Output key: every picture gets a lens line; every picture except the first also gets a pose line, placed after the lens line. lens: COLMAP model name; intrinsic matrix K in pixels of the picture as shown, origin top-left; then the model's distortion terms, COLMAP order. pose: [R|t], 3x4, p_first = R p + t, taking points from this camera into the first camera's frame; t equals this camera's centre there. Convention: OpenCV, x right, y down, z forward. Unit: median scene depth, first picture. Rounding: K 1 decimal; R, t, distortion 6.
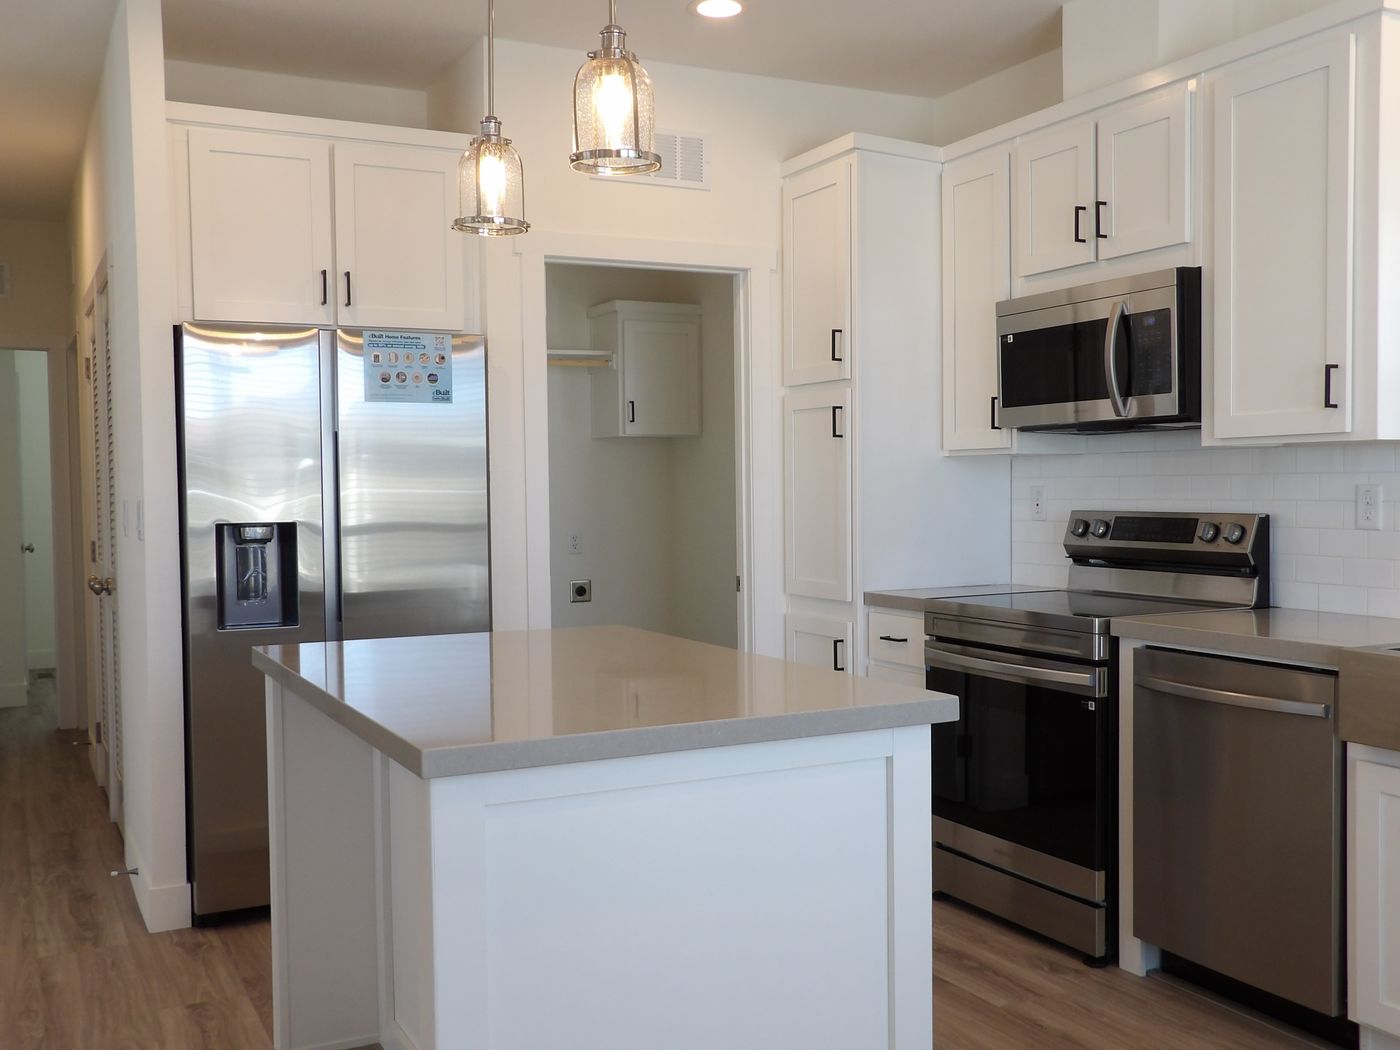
lens RADIAL K [[1374.7, 0, 702.8], [0, 1374.7, 527.2], [0, 0, 1]] dist [0.004327, 0.000000]
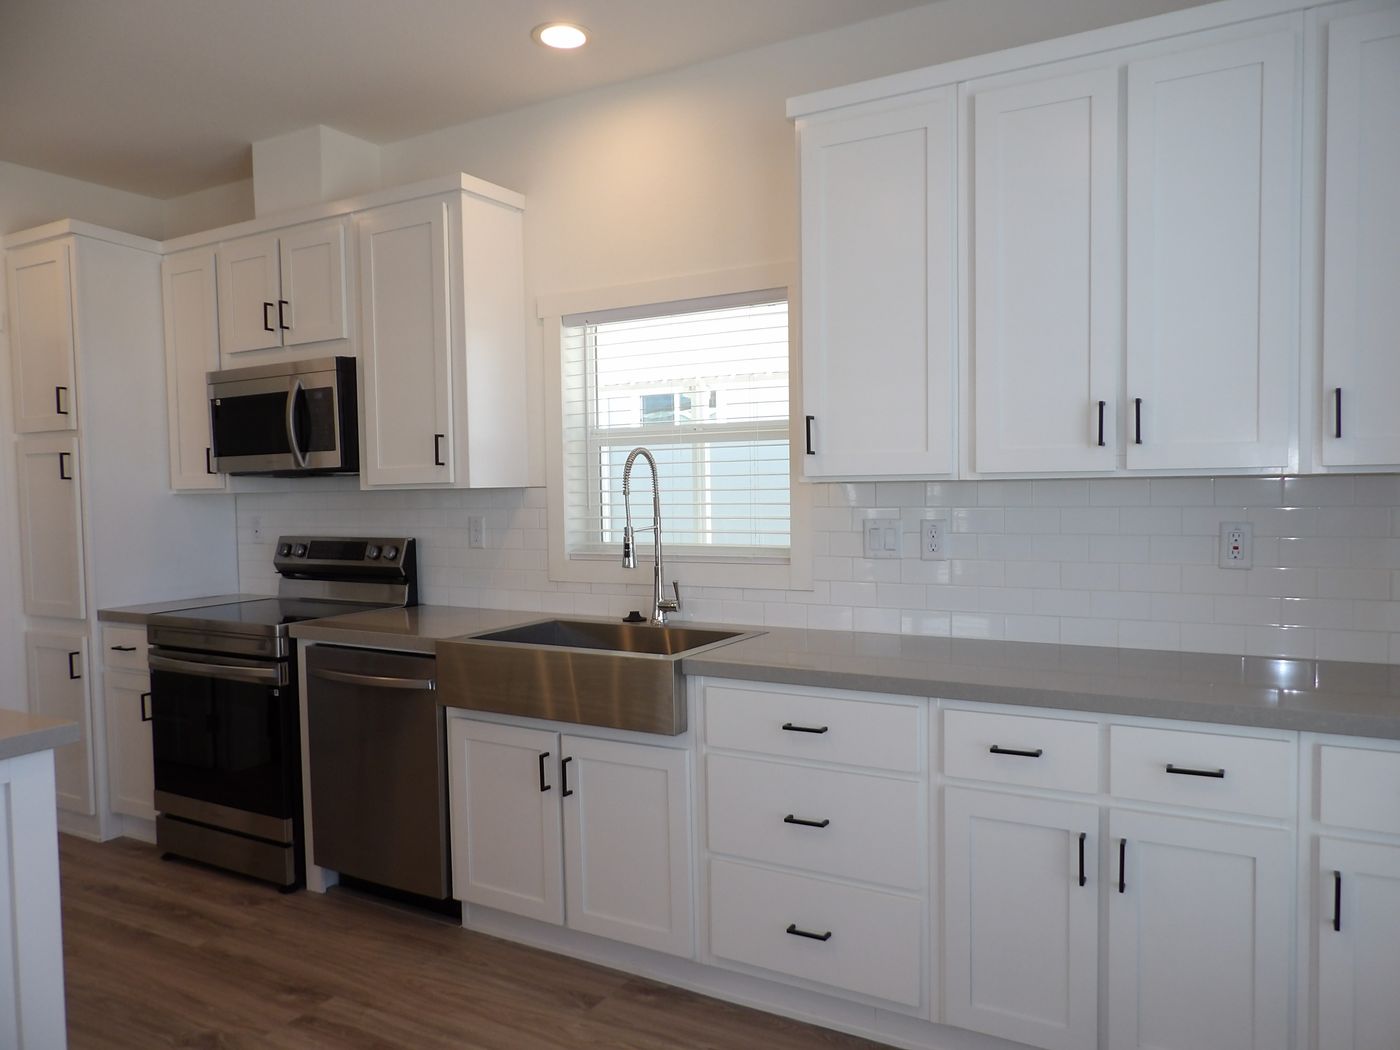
lens RADIAL K [[995.4, 0, 707.1], [0, 995.4, 528.2], [0, 0, 1]] dist [-0.029358, 0.034555]
pose [[0.831471, -0.026237, 0.554948, 0.100851], [0.026032, 0.999627, 0.008258, -0.020302], [-0.554958, 0.007580, 0.831844, 0.002466]]
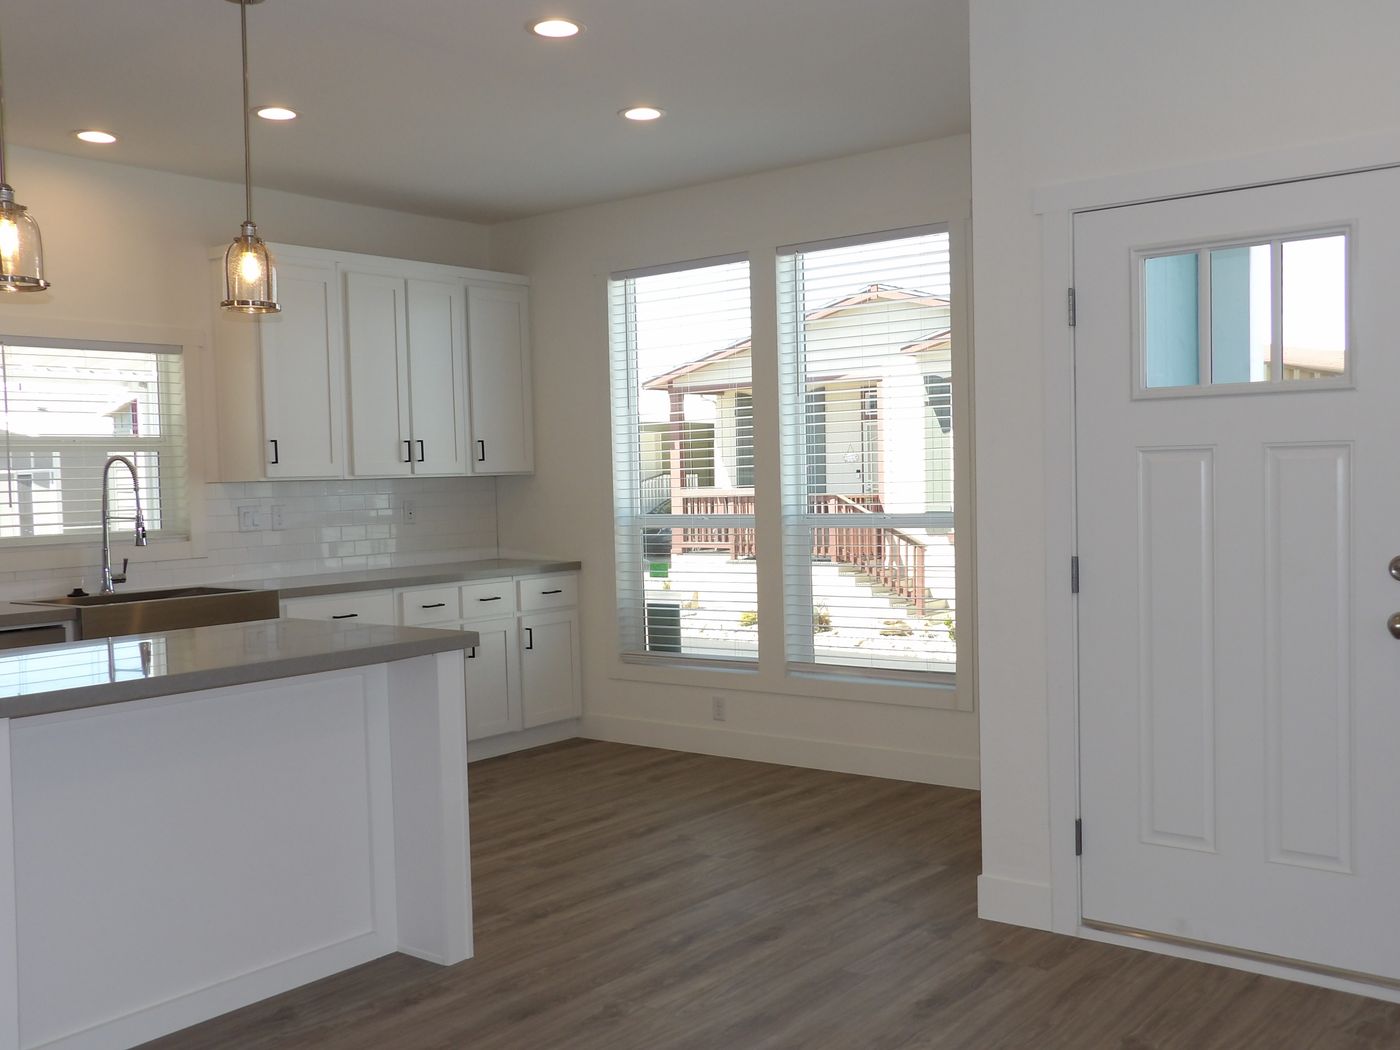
lens RADIAL K [[1374.7, 0, 699.8], [0, 1374.7, 526.0], [0, 0, 1]] dist [0.004327, 0.000000]
pose [[-0.420422, -0.004555, 0.907317, -1.070733], [0.065706, 0.997209, 0.035452, -0.017043], [-0.904946, 0.074521, -0.418949, 0.768613]]
